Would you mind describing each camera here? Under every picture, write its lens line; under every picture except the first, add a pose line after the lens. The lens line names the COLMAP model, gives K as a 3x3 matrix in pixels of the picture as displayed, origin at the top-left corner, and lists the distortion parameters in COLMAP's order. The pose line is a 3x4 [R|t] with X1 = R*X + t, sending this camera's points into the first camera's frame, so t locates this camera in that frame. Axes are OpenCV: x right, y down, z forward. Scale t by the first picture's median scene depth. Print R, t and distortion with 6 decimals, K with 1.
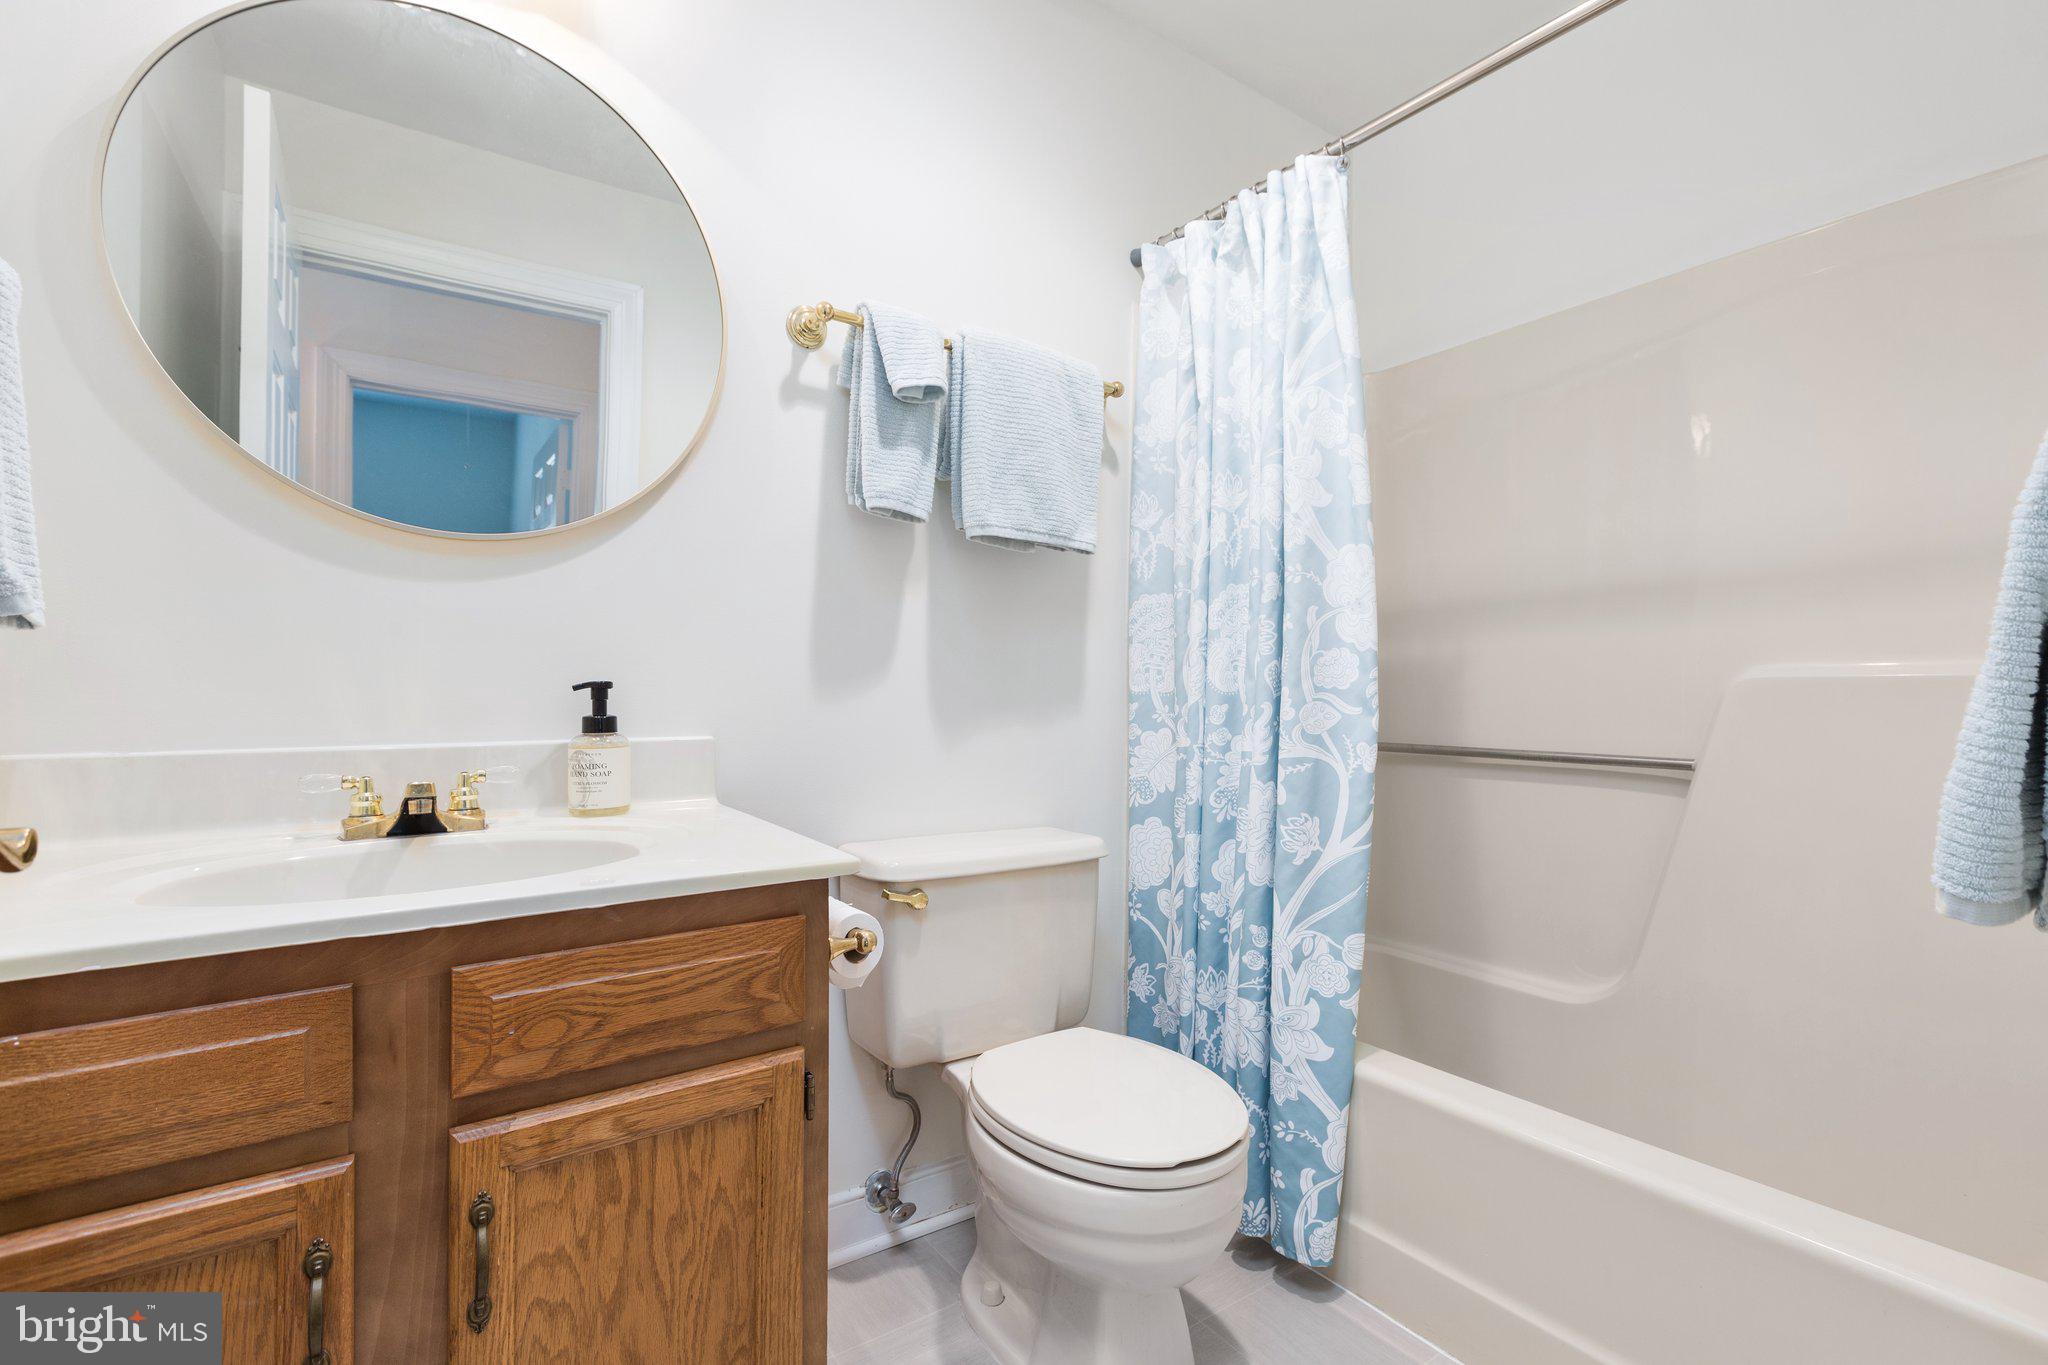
lens RADIAL K [[913.7, 0, 1029.1], [0, 913.7, 692.7], [0, 0, 1]] dist [0.002028, -0.001563]
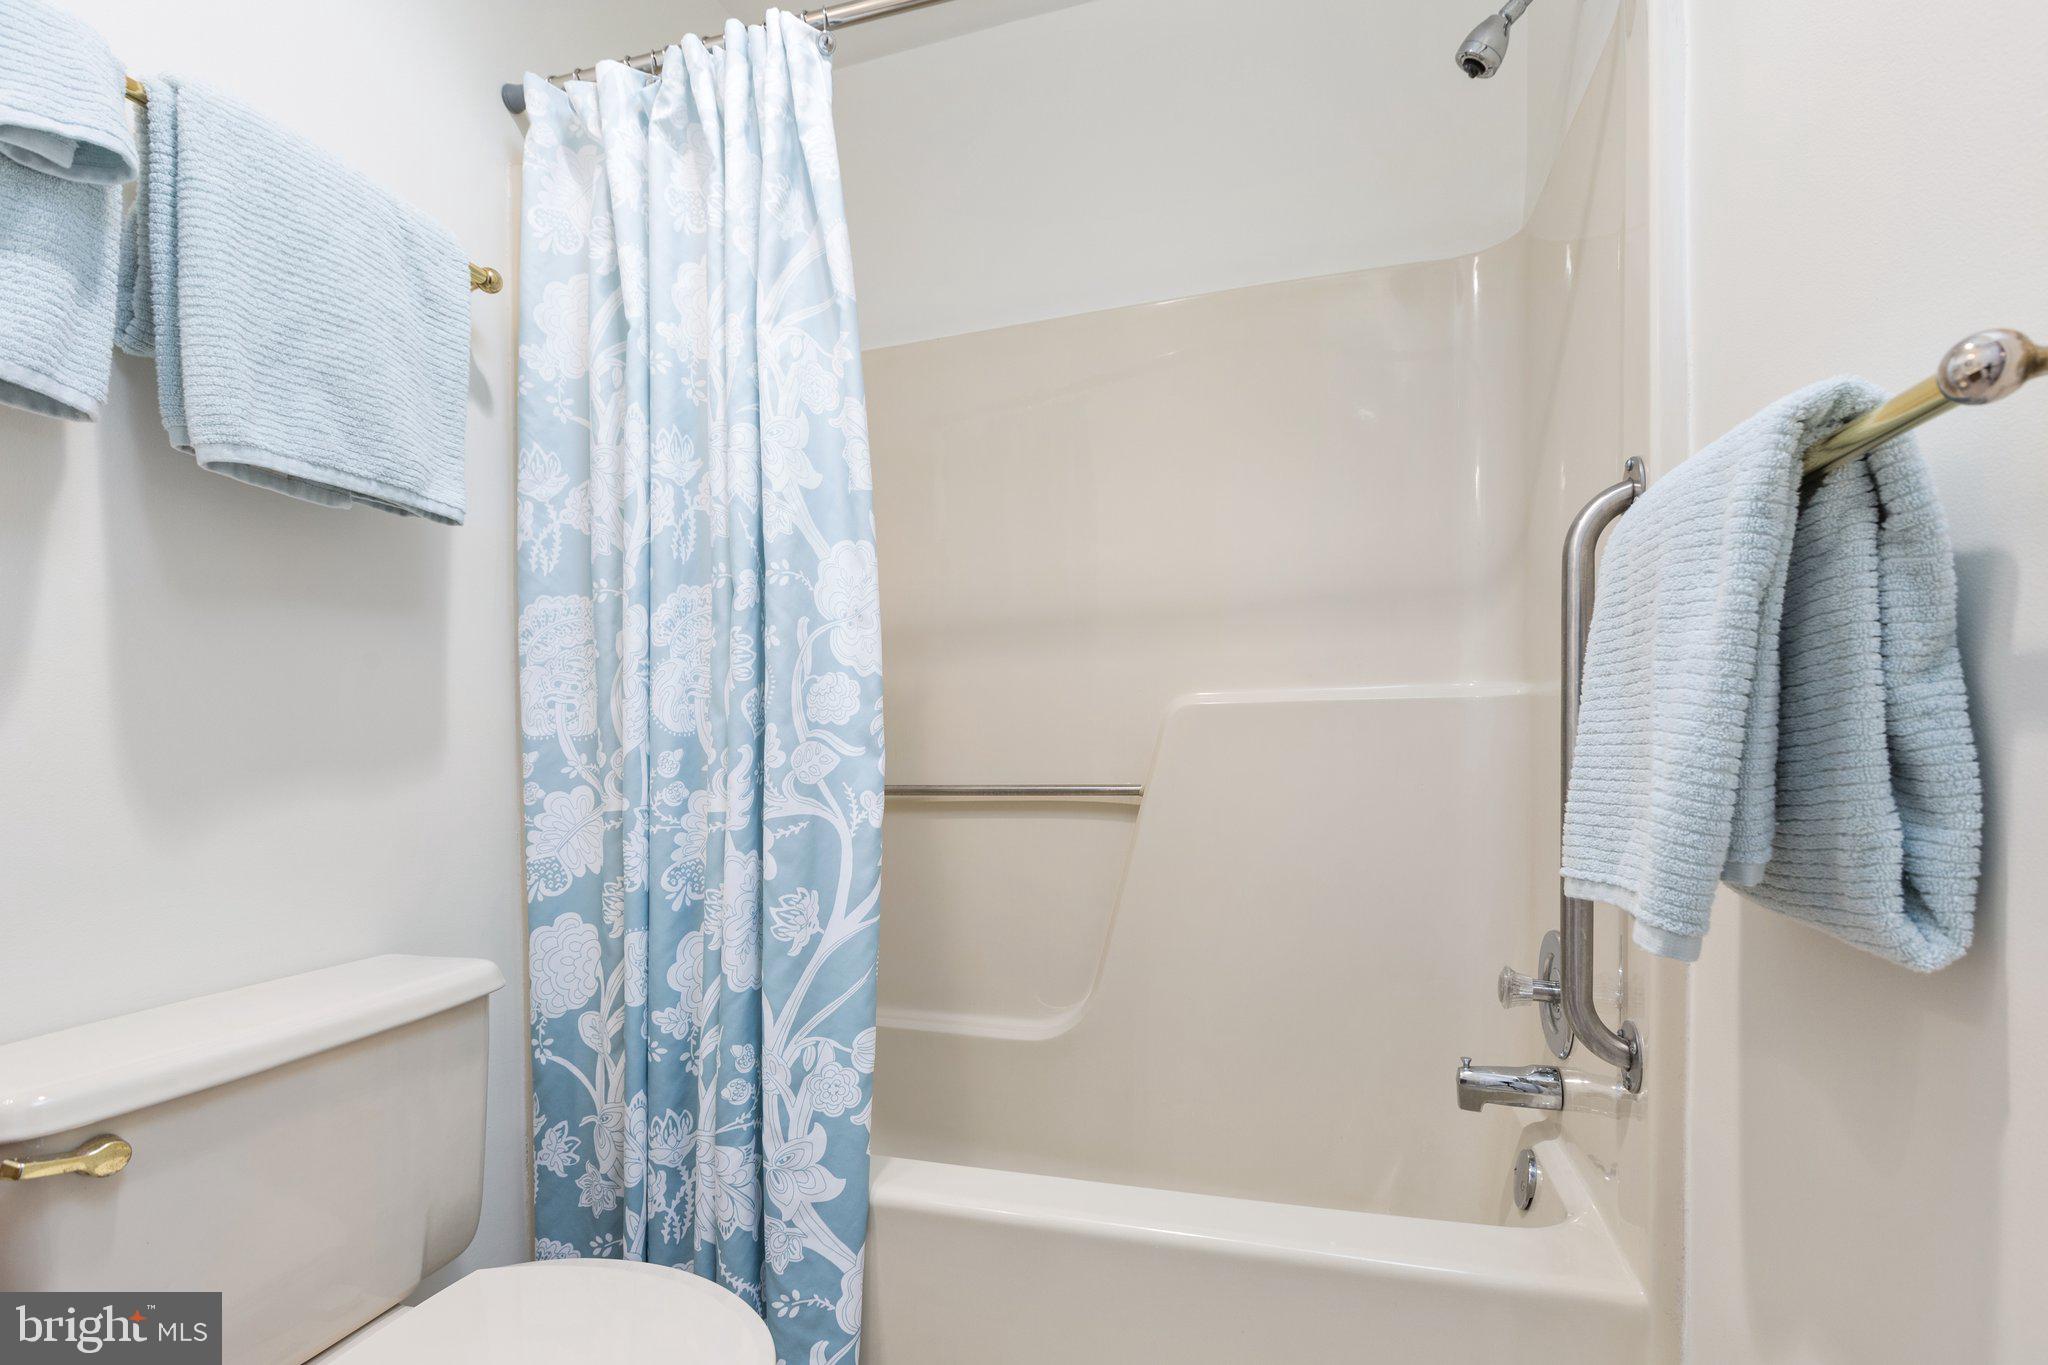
lens RADIAL K [[913.7, 0, 1008.4], [0, 913.7, 740.0], [0, 0, 1]] dist [0.002028, -0.001563]
pose [[0.793135, -0.032535, 0.608176, -0.022528], [0.026640, 0.999470, 0.018726, -0.001621], [-0.608462, 0.001349, 0.793582, 0.275957]]
